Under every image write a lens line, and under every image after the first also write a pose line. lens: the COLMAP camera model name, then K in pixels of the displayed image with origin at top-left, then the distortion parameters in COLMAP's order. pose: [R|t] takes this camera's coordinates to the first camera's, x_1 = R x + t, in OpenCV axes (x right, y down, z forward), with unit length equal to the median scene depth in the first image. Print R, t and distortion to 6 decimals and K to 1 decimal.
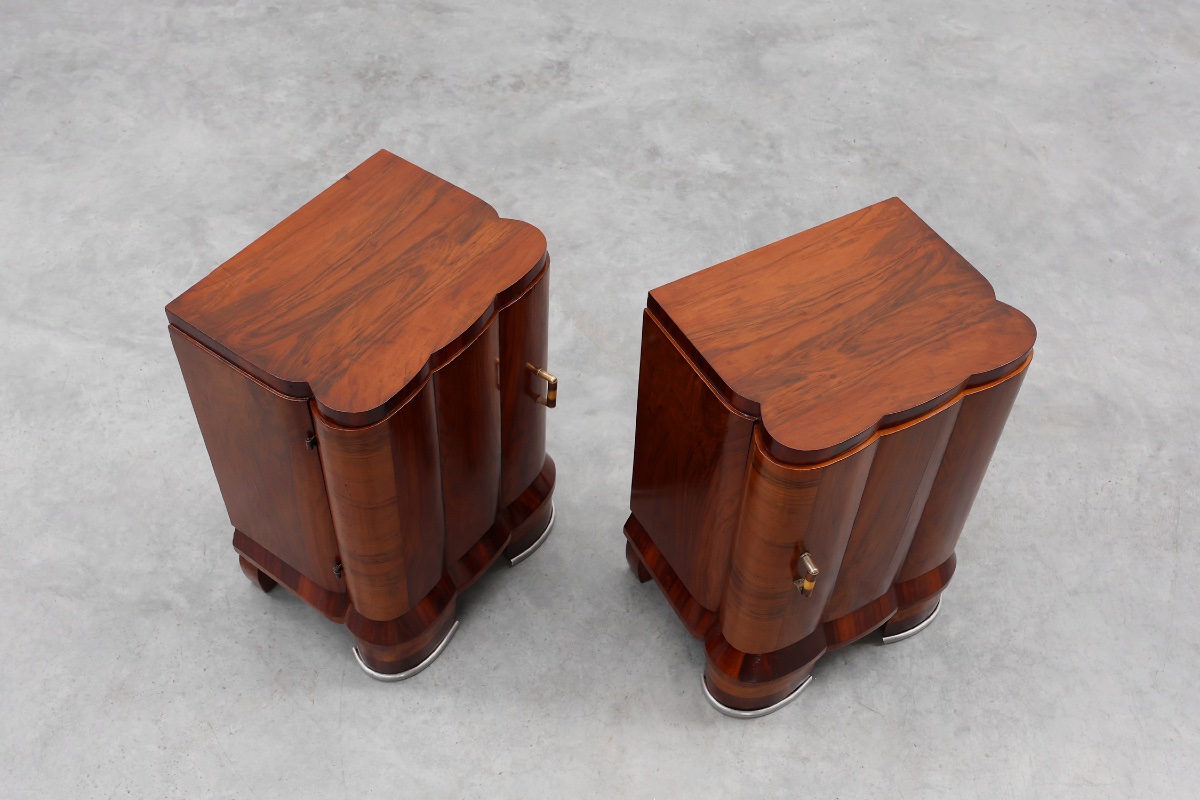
lens RADIAL K [[1238.3, 0, 600.0], [0, 1238.3, 400.0], [0, 0, 1]] dist [-0.002430, -0.031678]
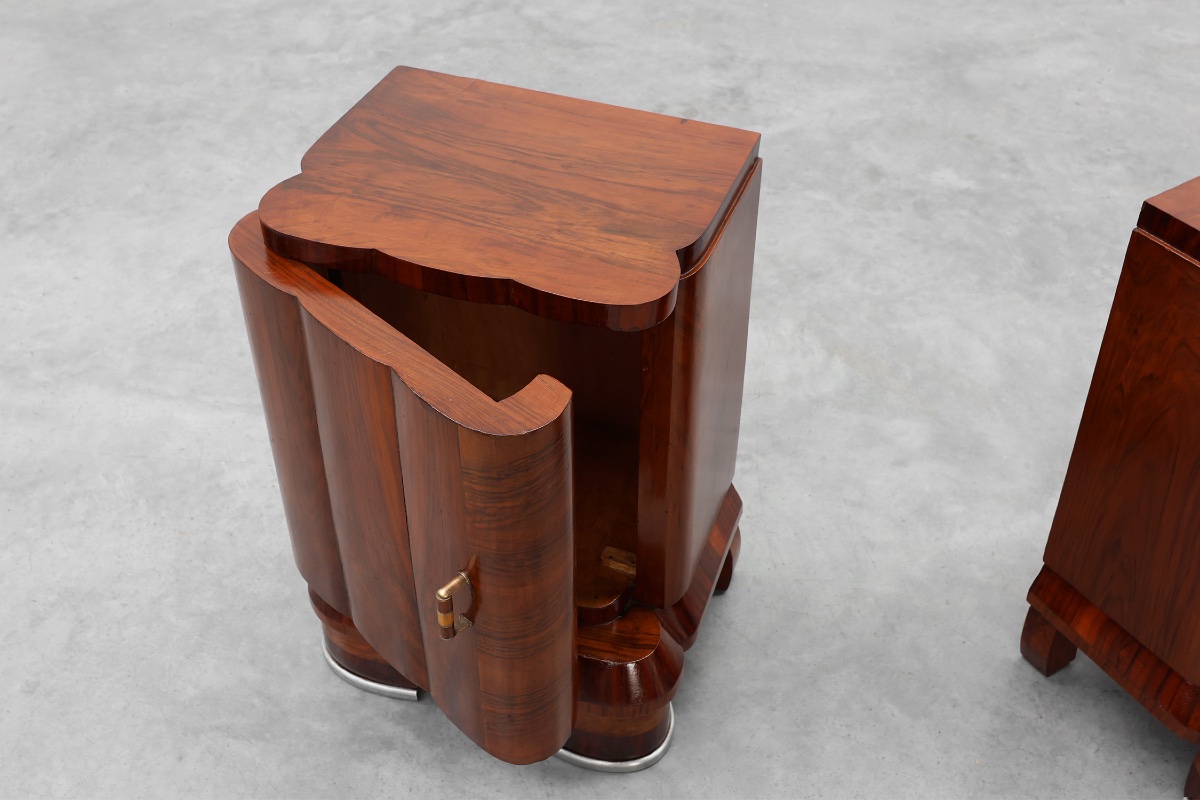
lens RADIAL K [[1238.3, 0, 600.0], [0, 1238.3, 400.0], [0, 0, 1]] dist [-0.002430, -0.031678]
pose [[0.998665, -0.046116, 0.023261, -0.168553], [0.048609, 0.991411, -0.121417, 0.044849], [-0.017462, 0.122386, 0.992329, 0.193008]]
